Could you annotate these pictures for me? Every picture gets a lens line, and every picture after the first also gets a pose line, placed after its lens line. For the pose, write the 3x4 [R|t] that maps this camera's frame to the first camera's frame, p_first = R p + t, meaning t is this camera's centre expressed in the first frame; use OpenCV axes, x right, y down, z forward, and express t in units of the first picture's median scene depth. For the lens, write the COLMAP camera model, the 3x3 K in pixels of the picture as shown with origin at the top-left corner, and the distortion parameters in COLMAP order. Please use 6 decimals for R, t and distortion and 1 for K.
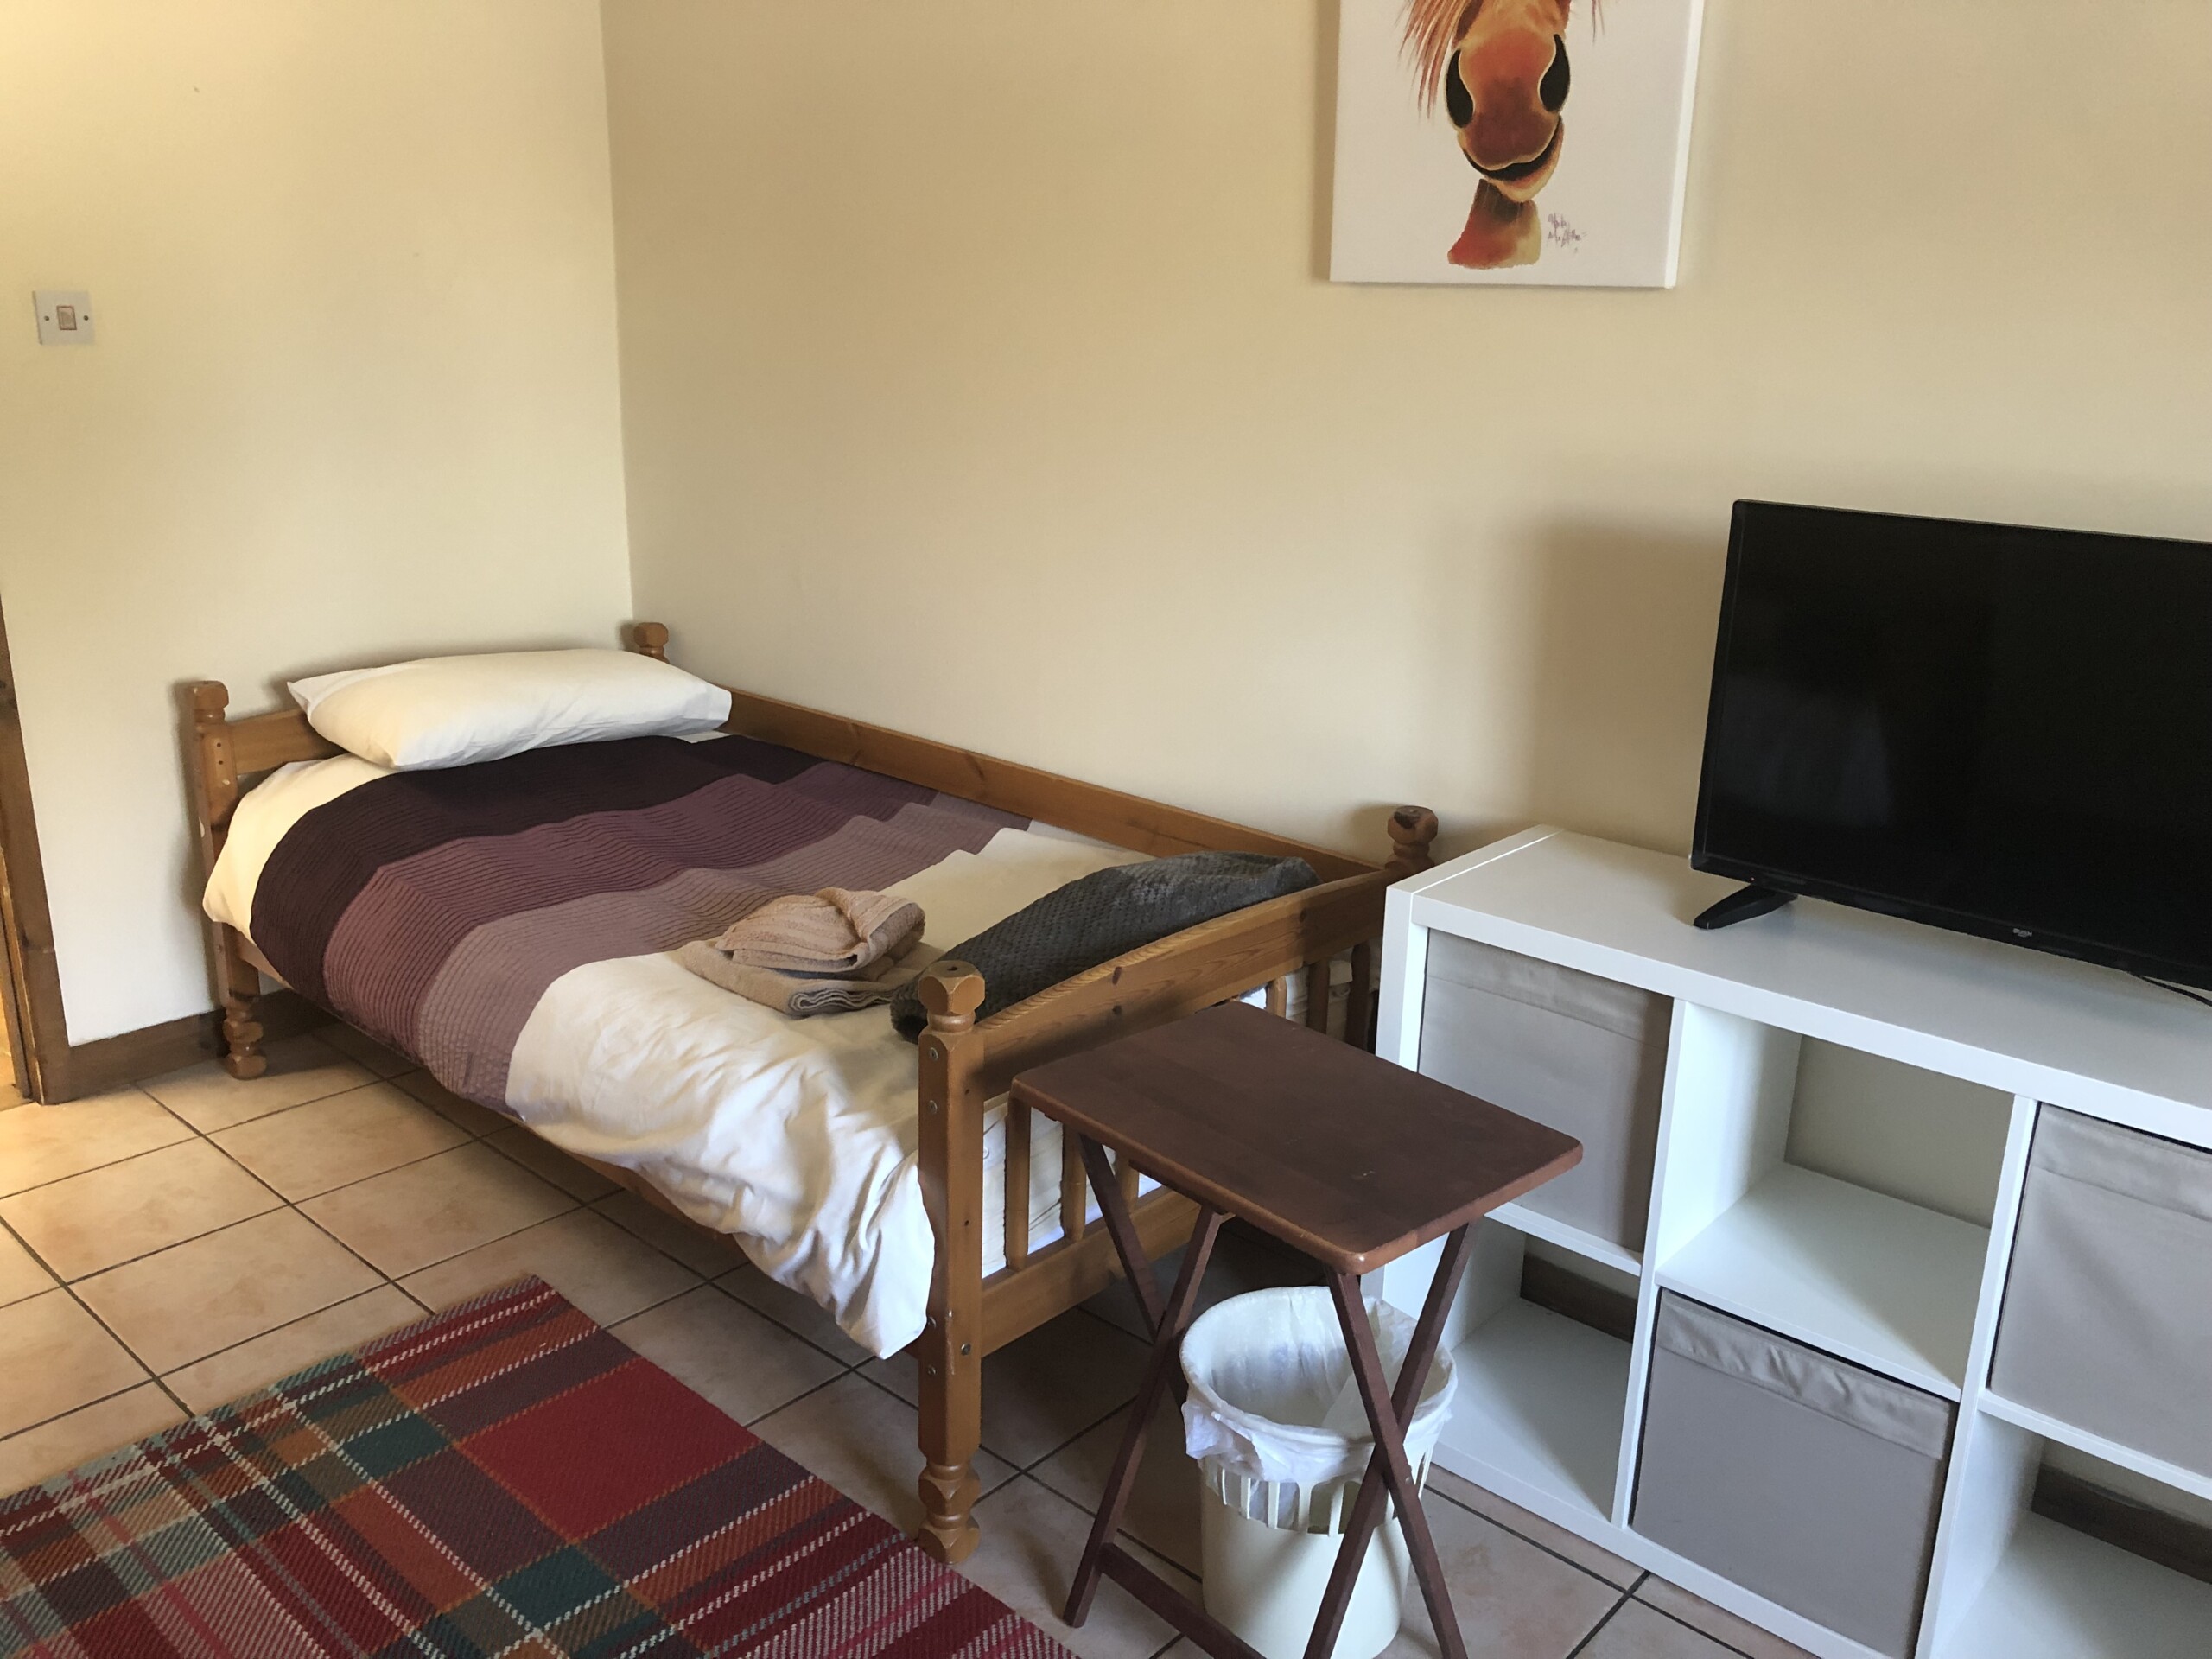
lens RADIAL K [[1805.0, 0, 1106.0], [0, 1805.0, 829.5], [0, 0, 1]] dist [-0.003813, 0.012099]
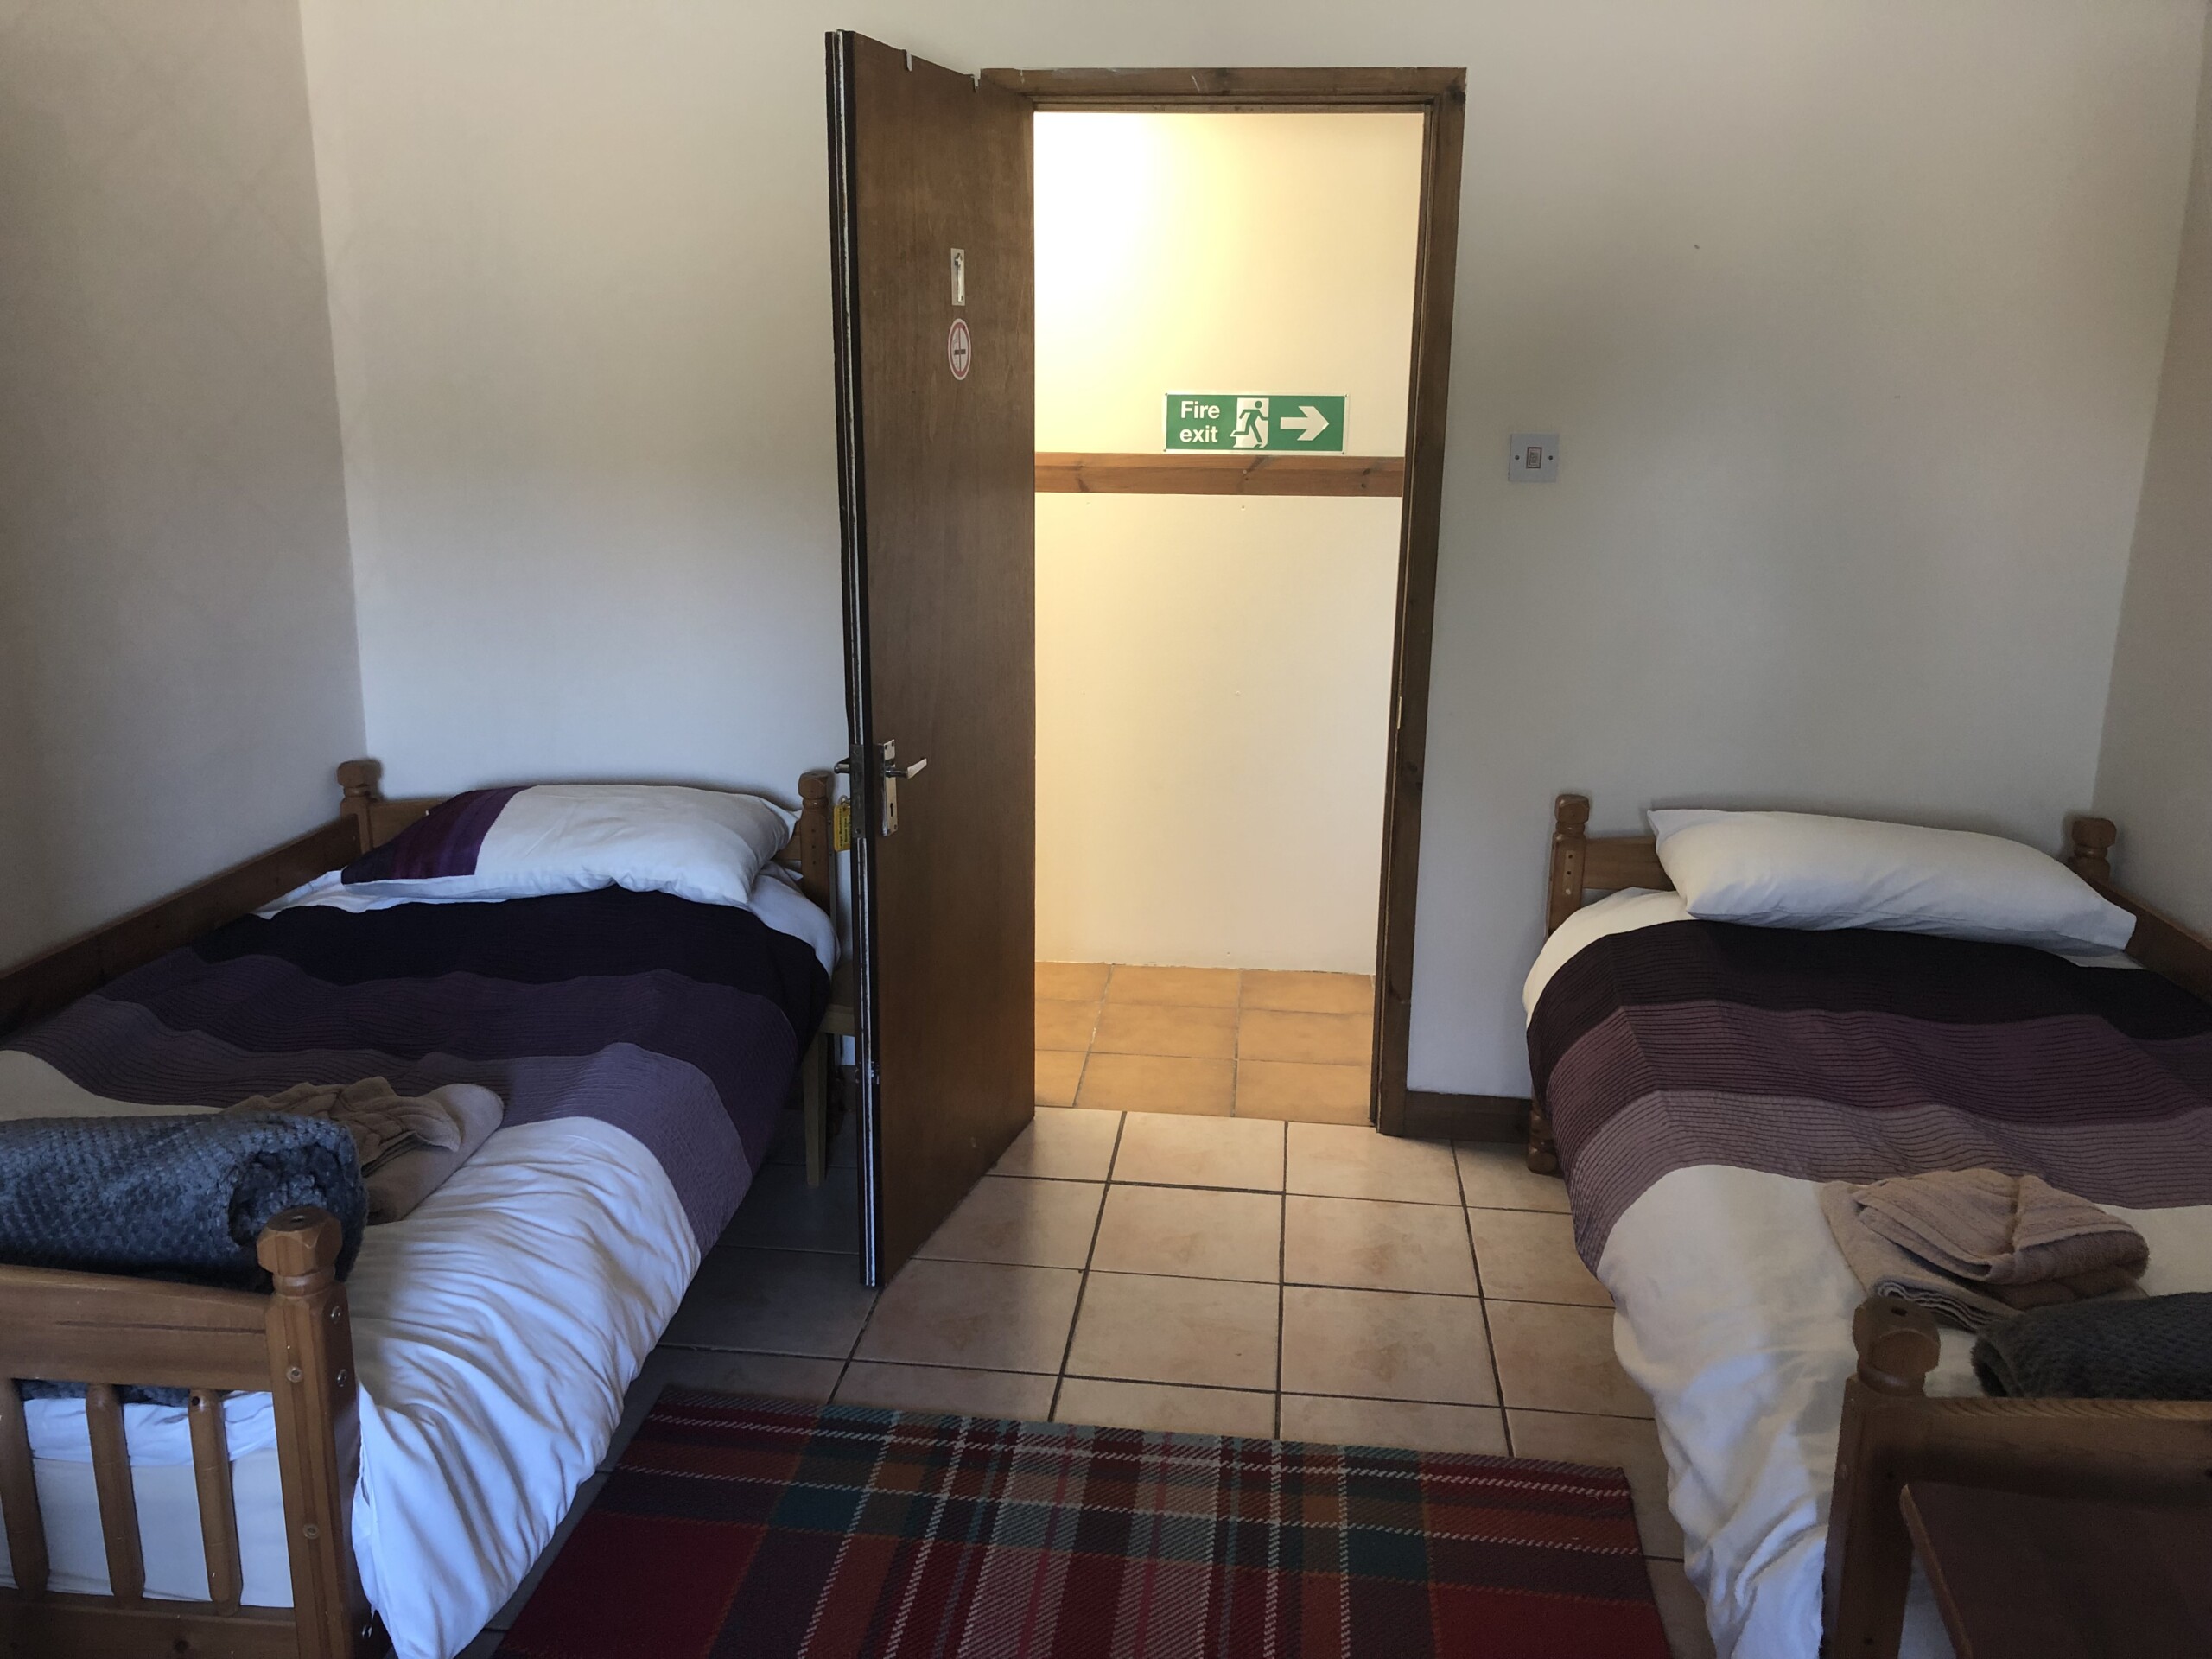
lens RADIAL K [[1805.0, 0, 1106.0], [0, 1805.0, 829.5], [0, 0, 1]] dist [-0.003813, 0.012099]
pose [[0.574269, 0.180937, -0.798421, 0.225772], [-0.234001, 0.970860, 0.051708, -0.063043], [0.784512, 0.157137, 0.599875, 0.180602]]
